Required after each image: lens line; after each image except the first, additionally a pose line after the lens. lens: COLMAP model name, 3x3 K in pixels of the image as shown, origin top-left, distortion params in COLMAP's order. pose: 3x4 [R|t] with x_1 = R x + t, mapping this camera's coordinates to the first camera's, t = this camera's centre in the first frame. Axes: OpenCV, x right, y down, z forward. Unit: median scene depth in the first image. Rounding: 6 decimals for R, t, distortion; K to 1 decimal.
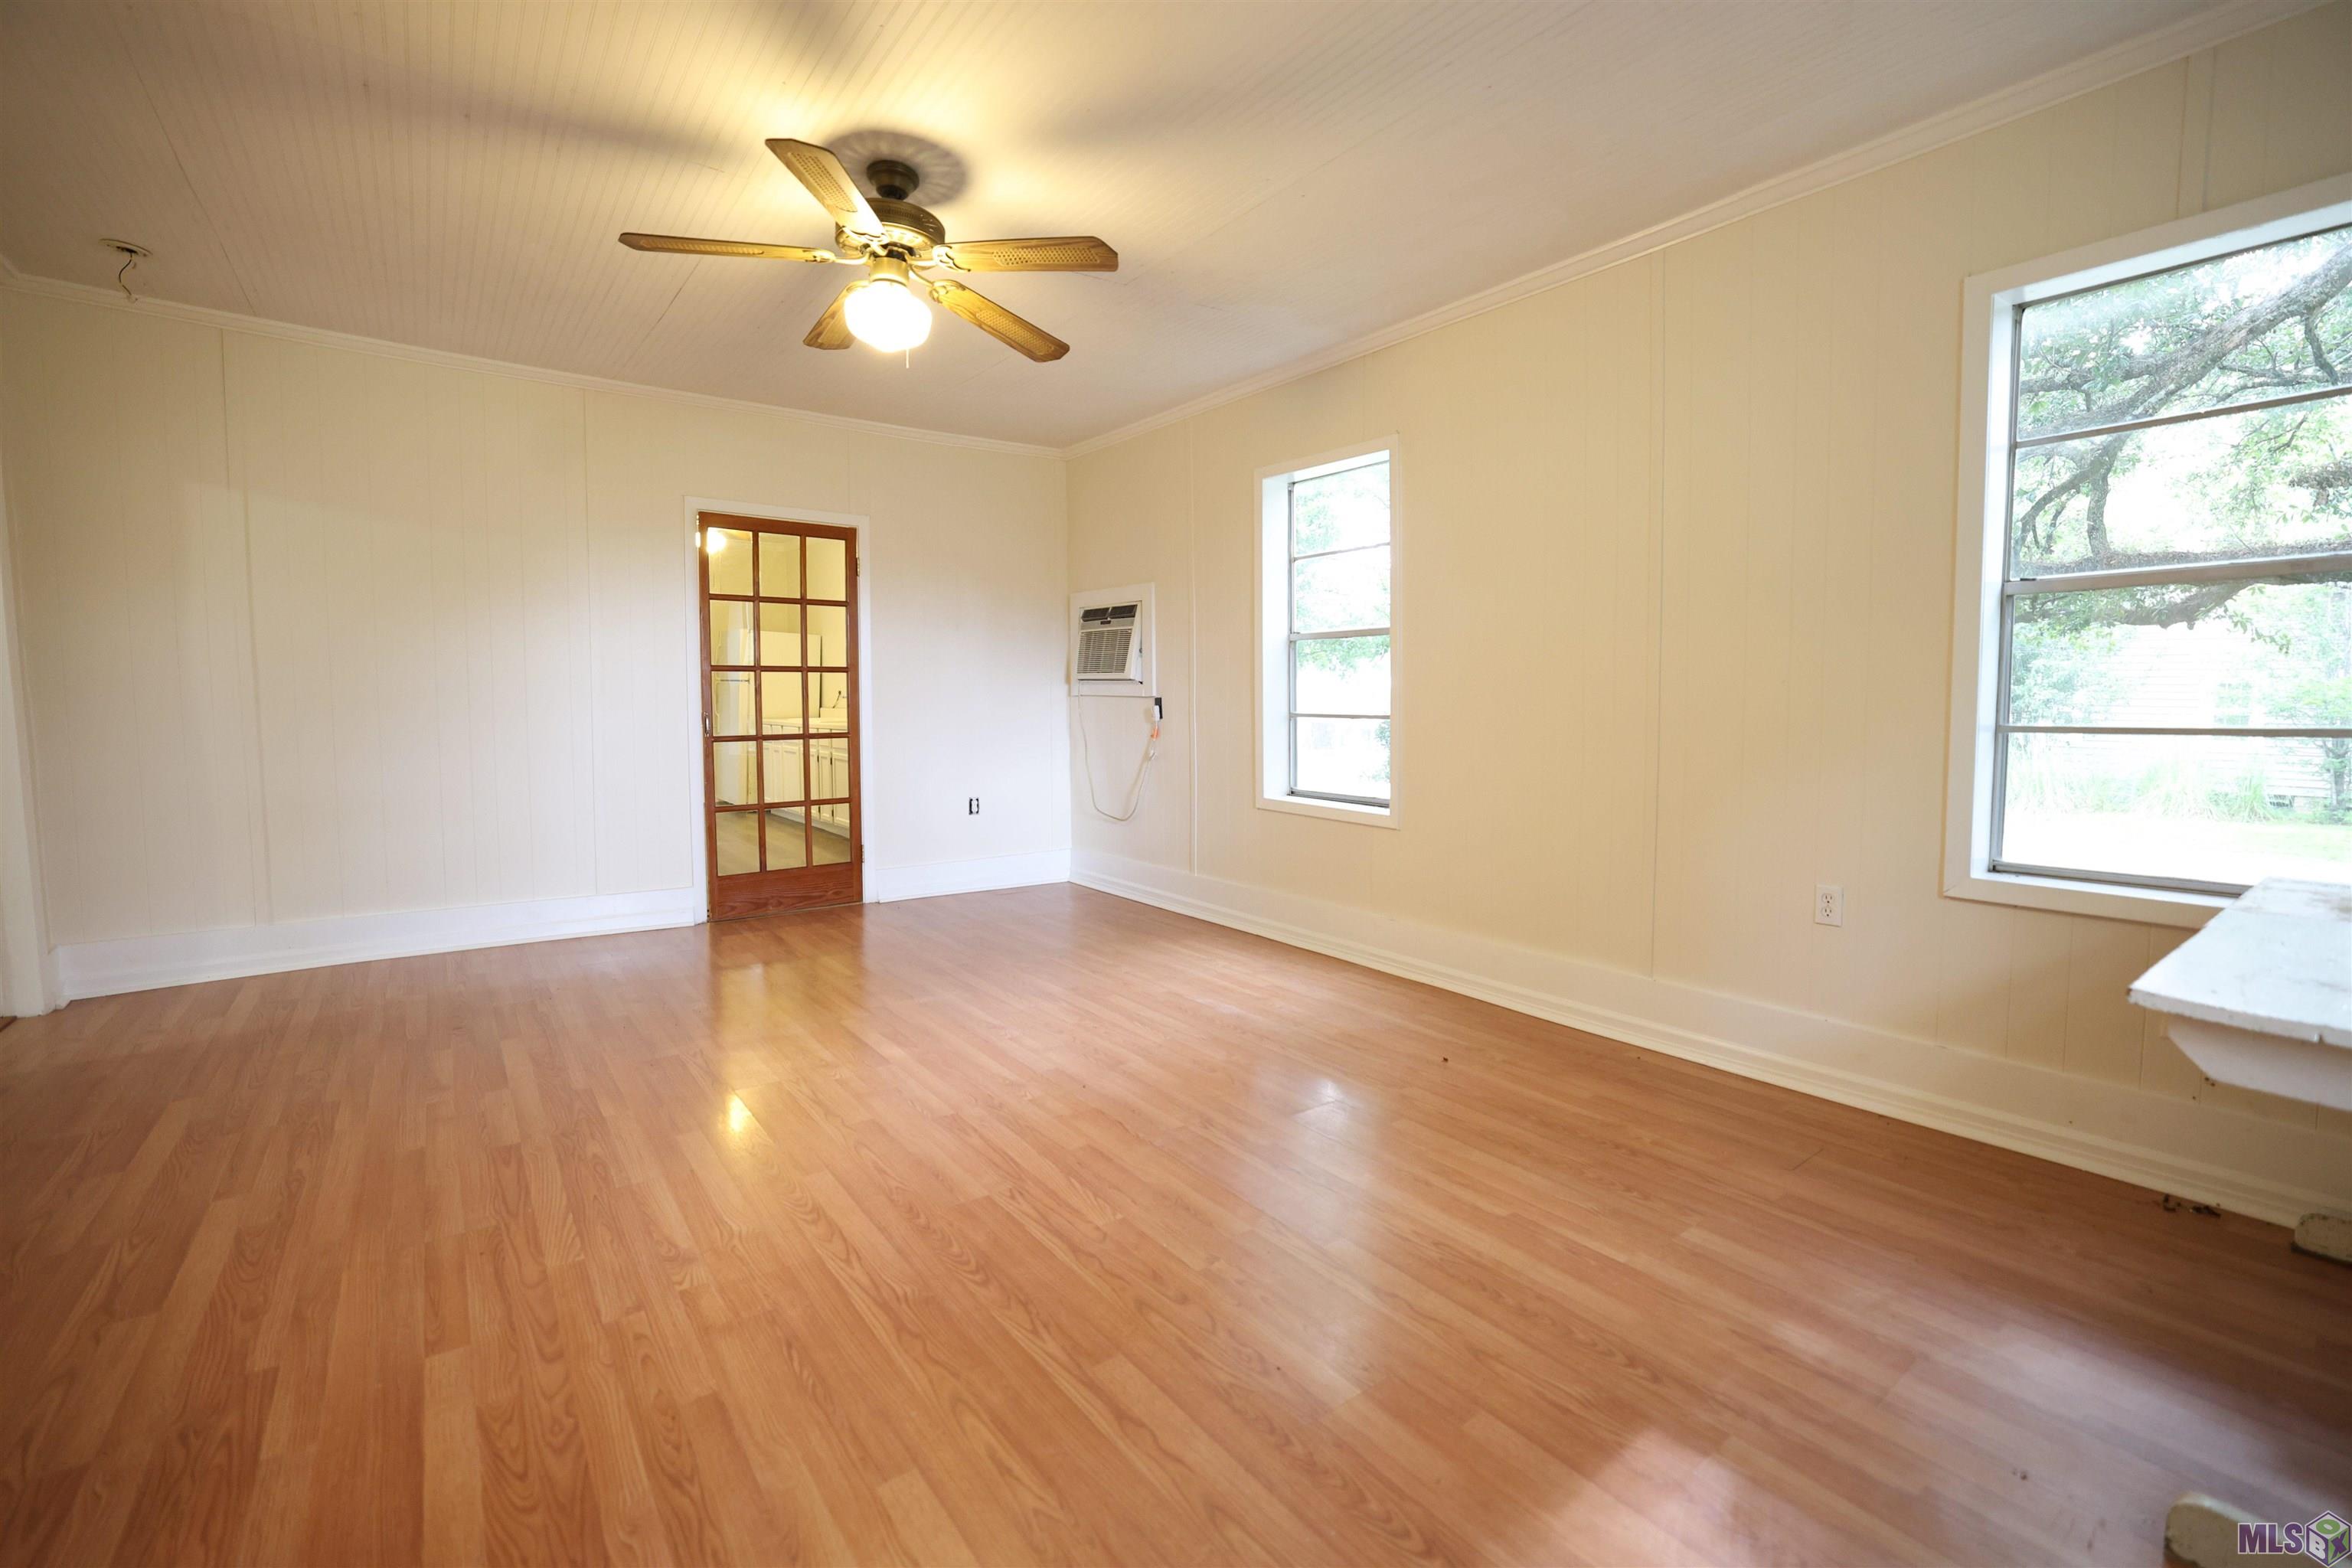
lens RADIAL K [[1003.3, 0, 1168.2], [0, 1003.3, 772.4], [0, 0, 1]] dist [-0.040101, 0.014166]
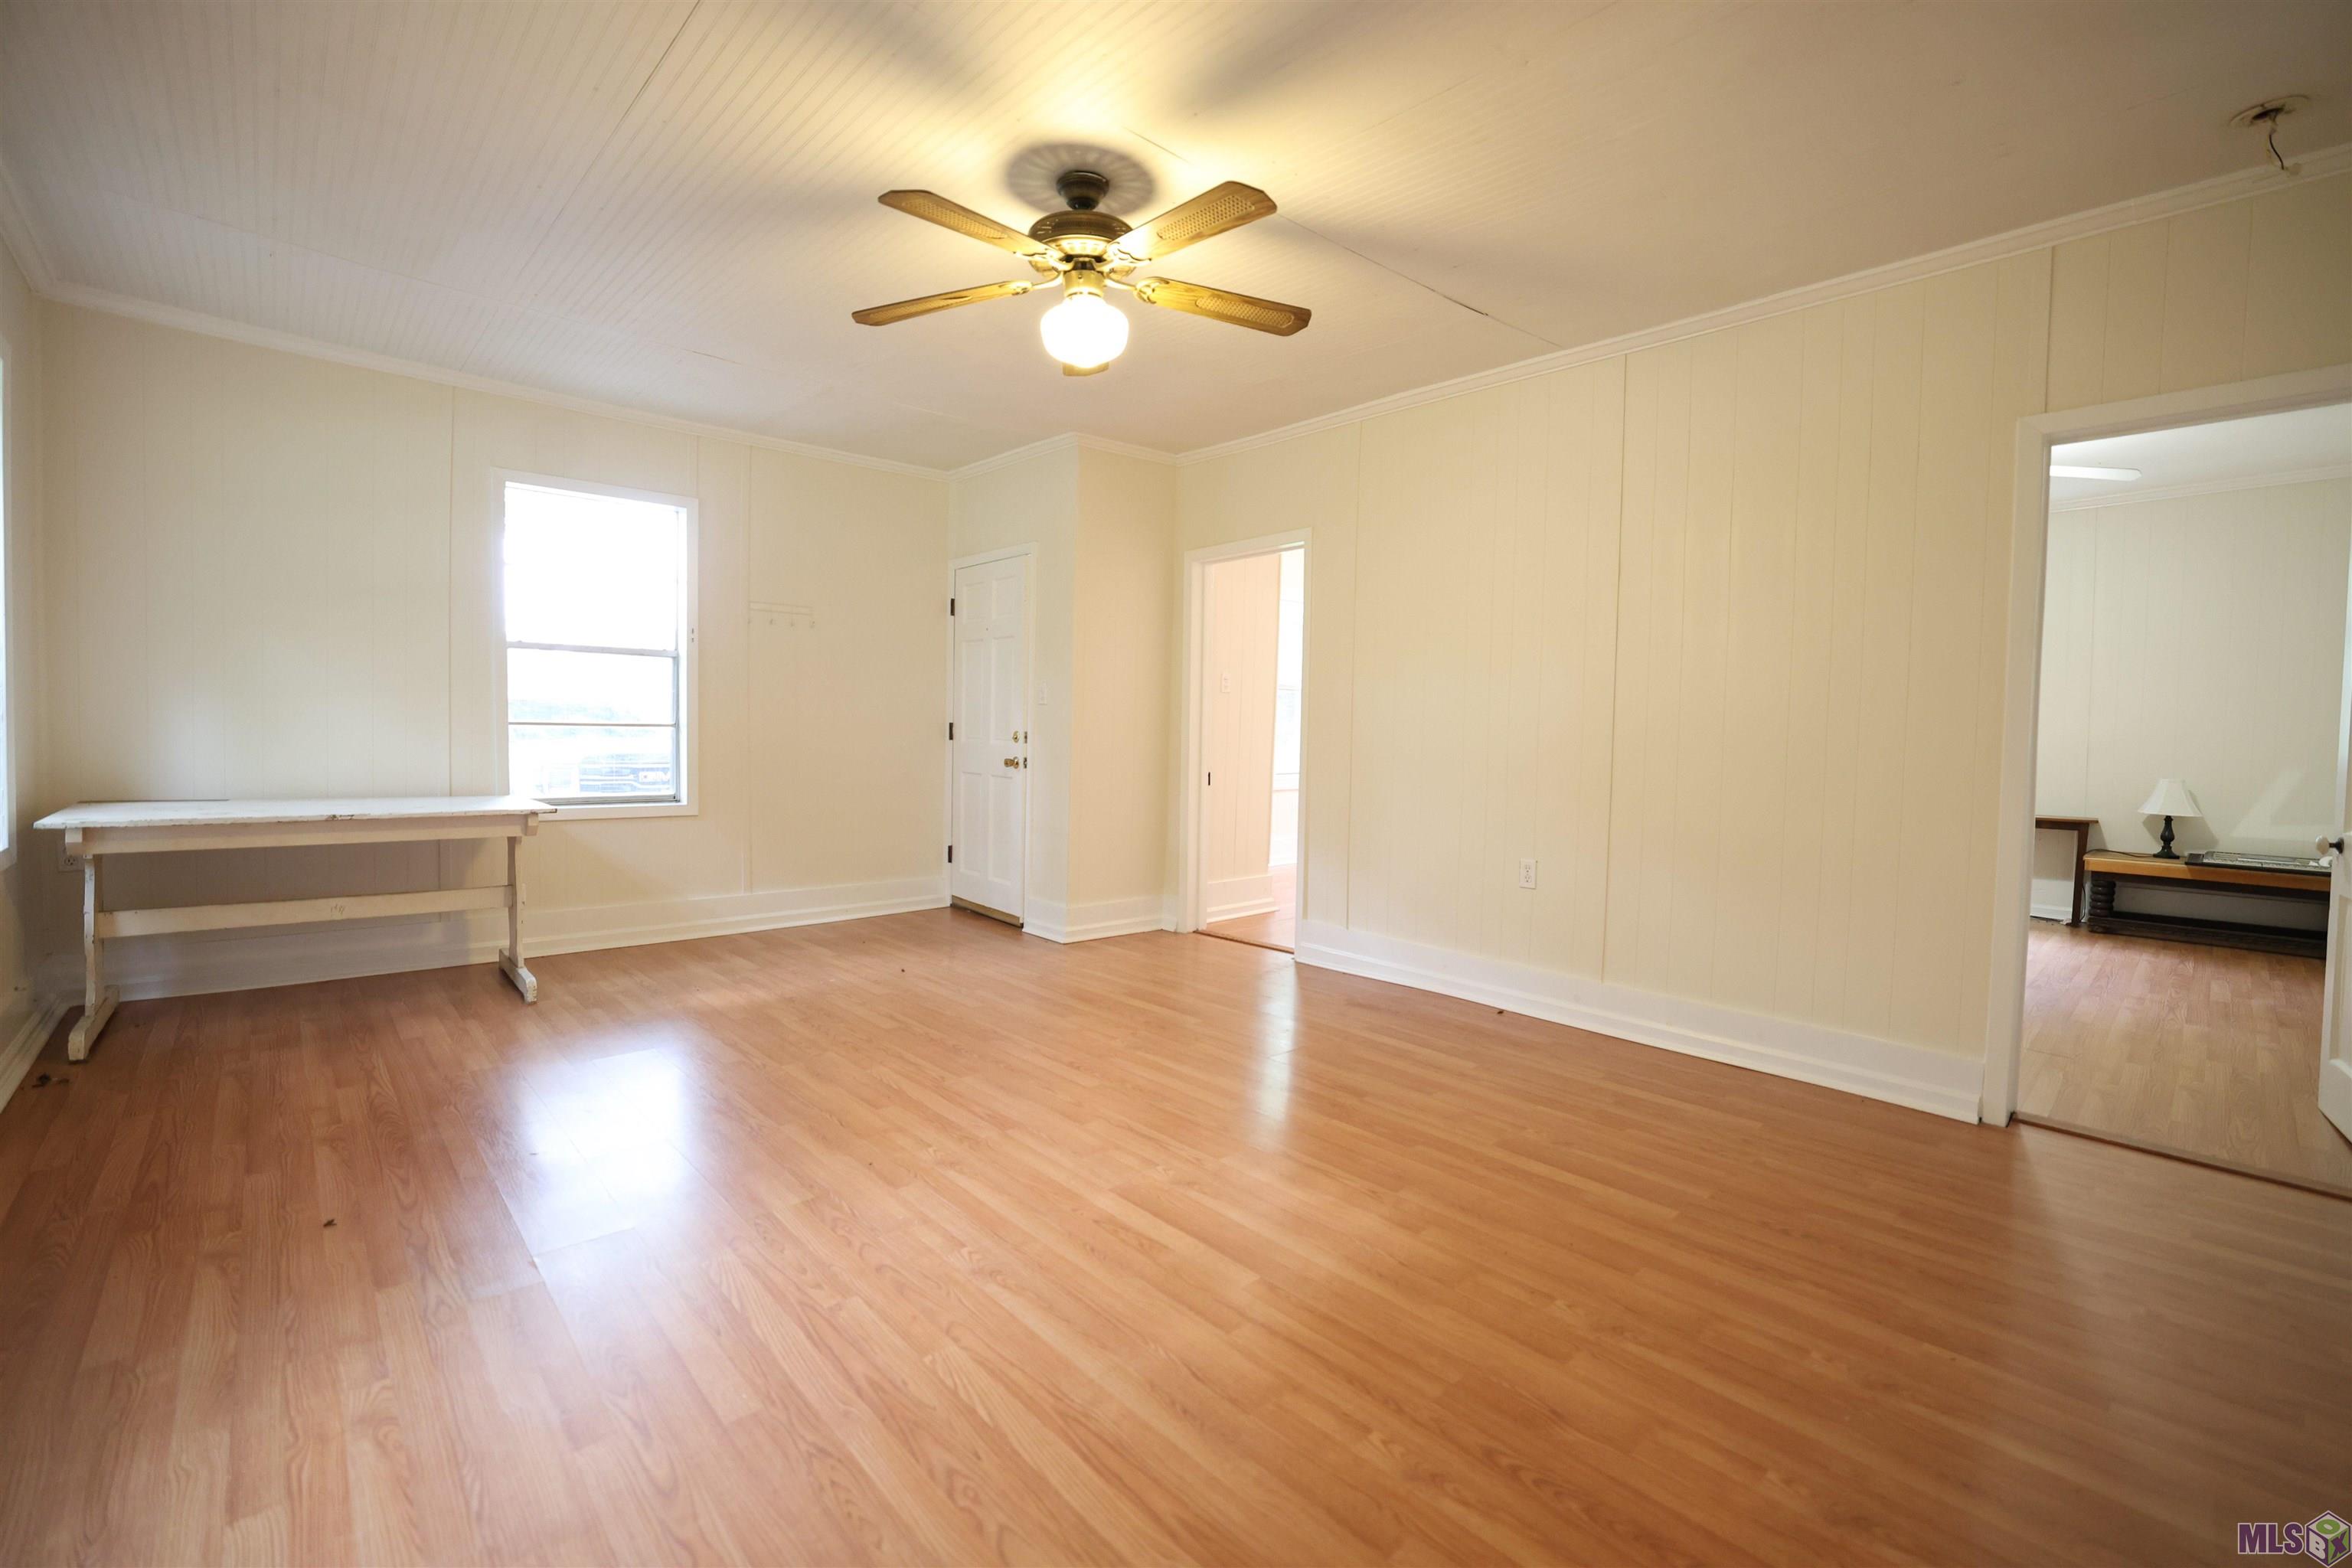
lens RADIAL K [[1025.3, 0, 1197.0], [0, 1025.3, 779.6], [0, 0, 1]] dist [-0.049384, 0.014088]
pose [[-0.992298, -0.020992, -0.122081, -0.277802], [-0.035818, 0.992061, 0.120552, -0.149393], [0.118581, 0.123996, -0.985172, 2.032299]]
